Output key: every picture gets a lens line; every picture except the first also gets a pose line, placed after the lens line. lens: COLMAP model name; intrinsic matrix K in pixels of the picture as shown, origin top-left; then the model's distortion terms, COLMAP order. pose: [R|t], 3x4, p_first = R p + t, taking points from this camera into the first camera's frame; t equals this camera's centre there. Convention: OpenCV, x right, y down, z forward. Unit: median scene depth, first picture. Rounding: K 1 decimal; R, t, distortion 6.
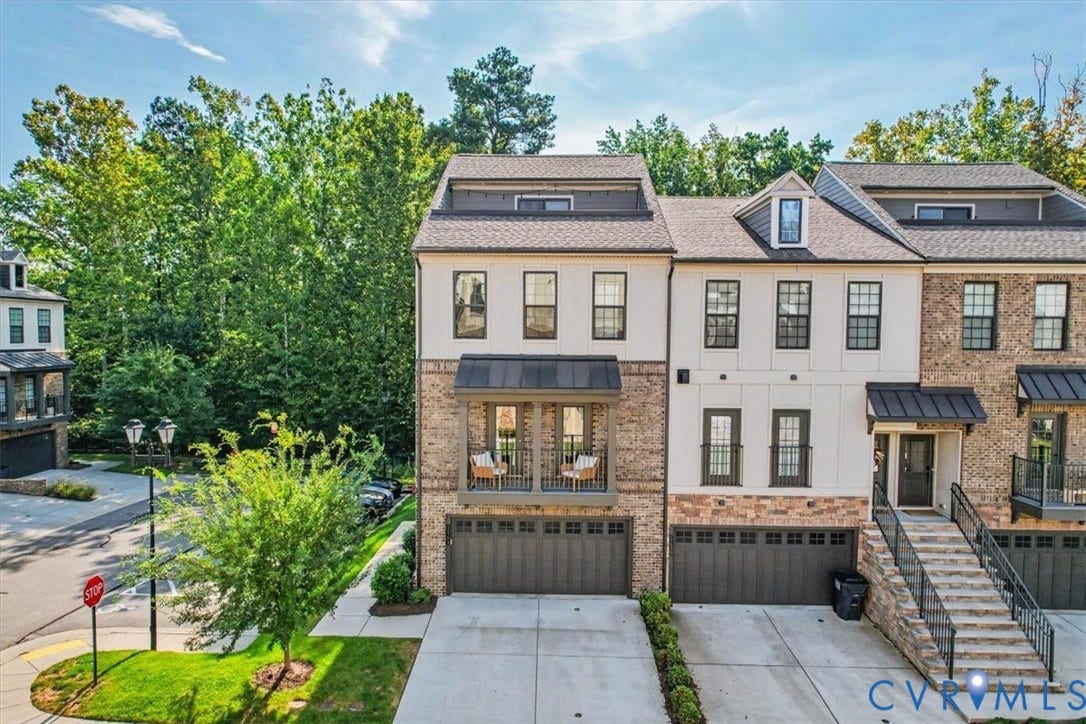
lens RADIAL K [[686.5, 0, 543.0], [0, 686.5, 362.0], [0, 0, 1]] dist [-0.004549, 0.005546]
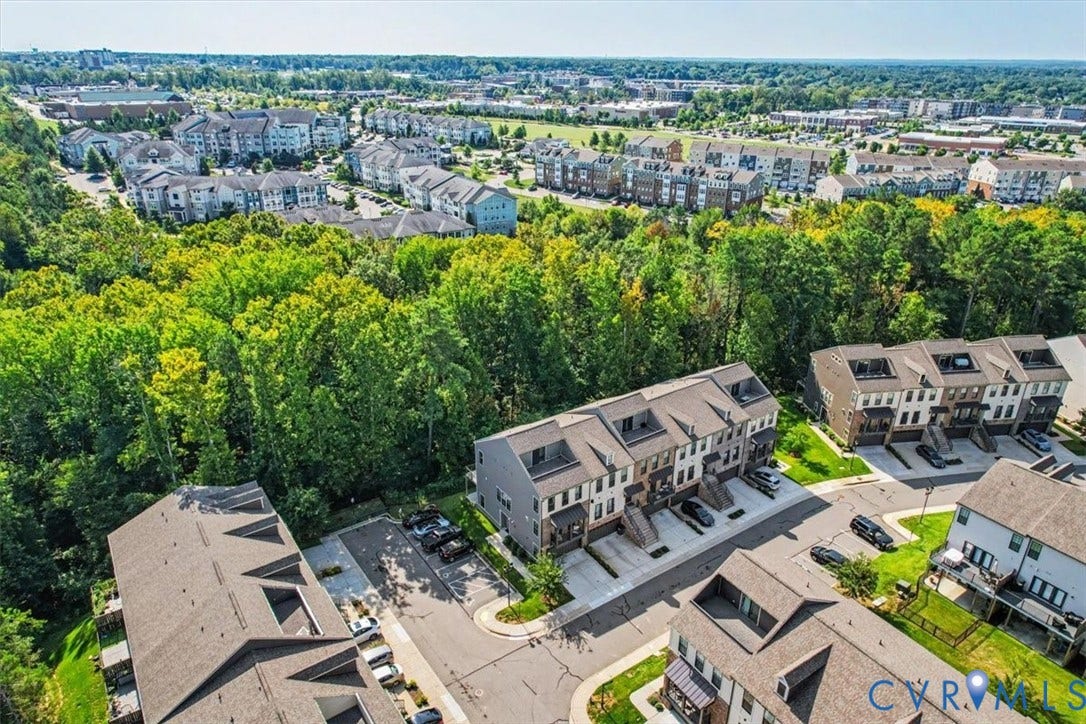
lens RADIAL K [[686.5, 0, 543.0], [0, 686.5, 362.0], [0, 0, 1]] dist [-0.004549, 0.005546]
pose [[0.805562, -0.242577, 0.540580, -2.117295], [0.023966, 0.924947, 0.379341, -2.381800], [-0.592027, -0.292627, 0.750915, -1.750302]]
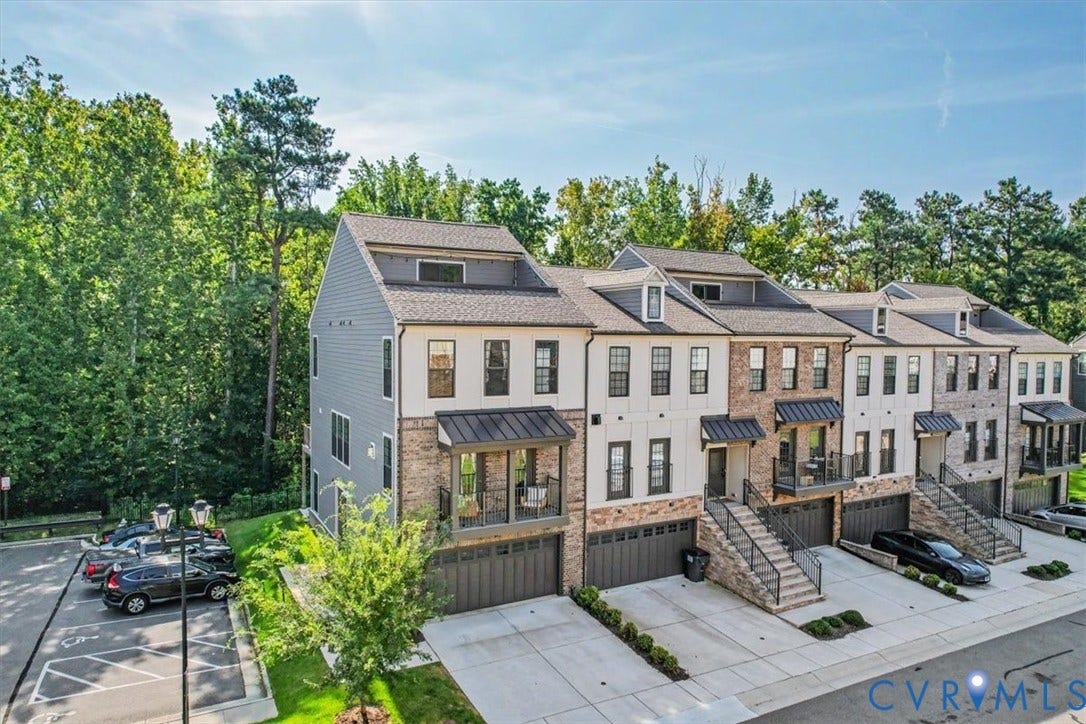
lens RADIAL K [[686.5, 0, 543.0], [0, 686.5, 362.0], [0, 0, 1]] dist [-0.004549, 0.005546]
pose [[0.867358, -0.018037, 0.497358, -0.533386], [0.017901, 0.999827, 0.005040, -0.097229], [-0.497363, 0.004531, 0.867531, -0.092803]]
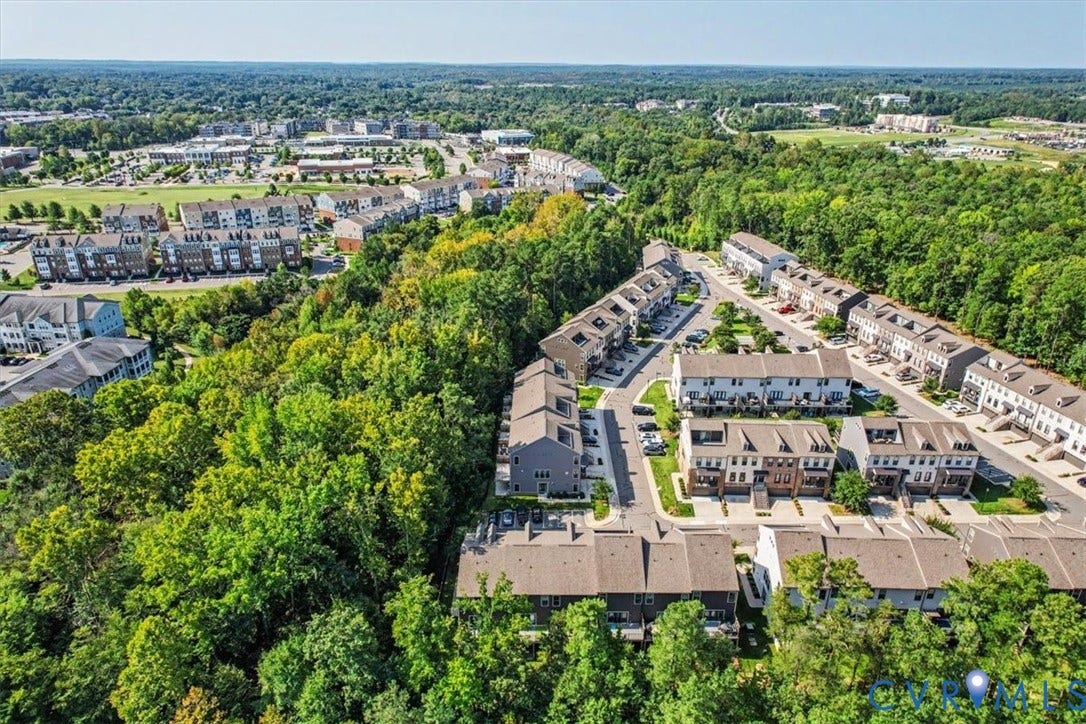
lens RADIAL K [[686.5, 0, 543.0], [0, 686.5, 362.0], [0, 0, 1]] dist [-0.004549, 0.005546]
pose [[-0.023153, -0.406962, 0.913152, -6.382378], [0.033677, 0.912560, 0.407553, -4.010406], [-0.999165, 0.040188, -0.007423, 1.405356]]
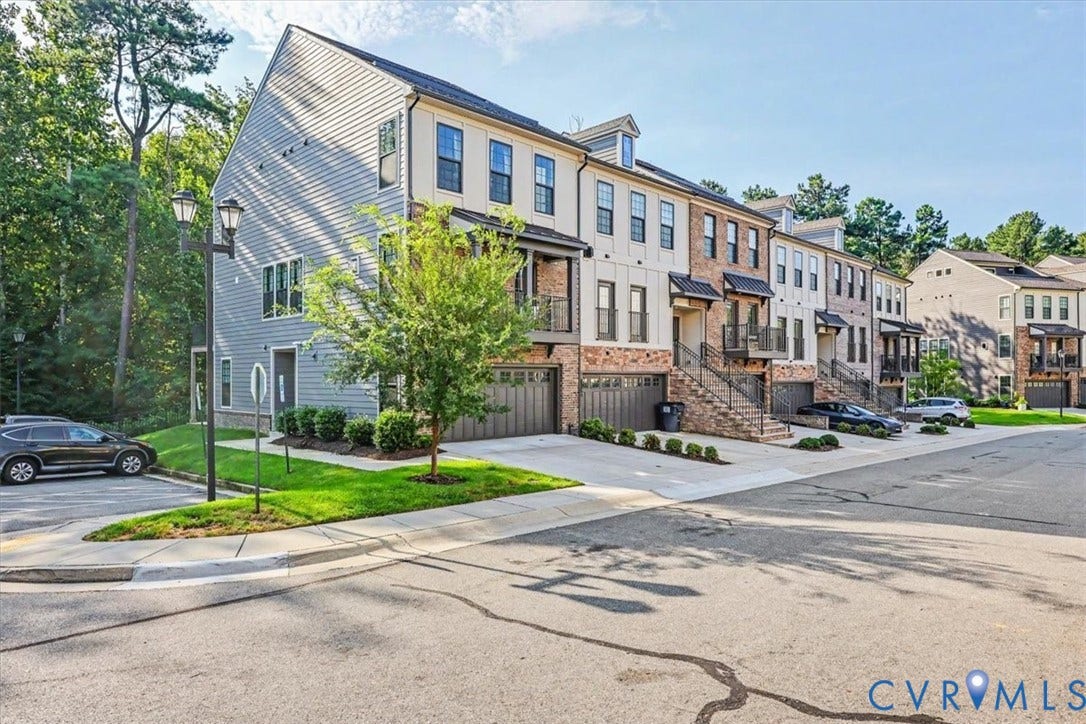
lens RADIAL K [[678.4, 0, 544.9], [0, 678.4, 376.1], [0, 0, 1]] dist [-0.000238, 0.000947]
pose [[0.691597, -0.007949, 0.722240, -0.749590], [0.038326, 0.998935, -0.025705, 0.276868], [-0.721266, 0.045458, 0.691165, 0.200083]]
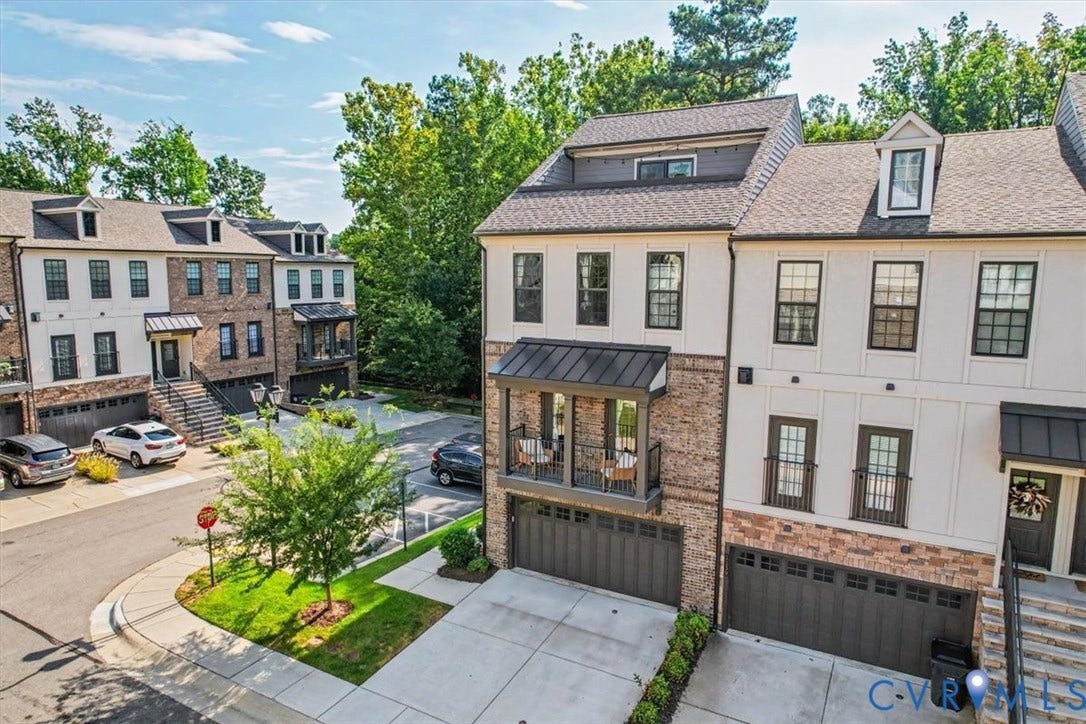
lens RADIAL K [[686.5, 0, 543.0], [0, 686.5, 362.0], [0, 0, 1]] dist [-0.004549, 0.005546]
pose [[0.883535, 0.061097, -0.464363, 0.373492], [-0.019491, 0.995393, 0.093881, -0.069984], [0.467959, -0.073897, 0.880655, 0.137179]]
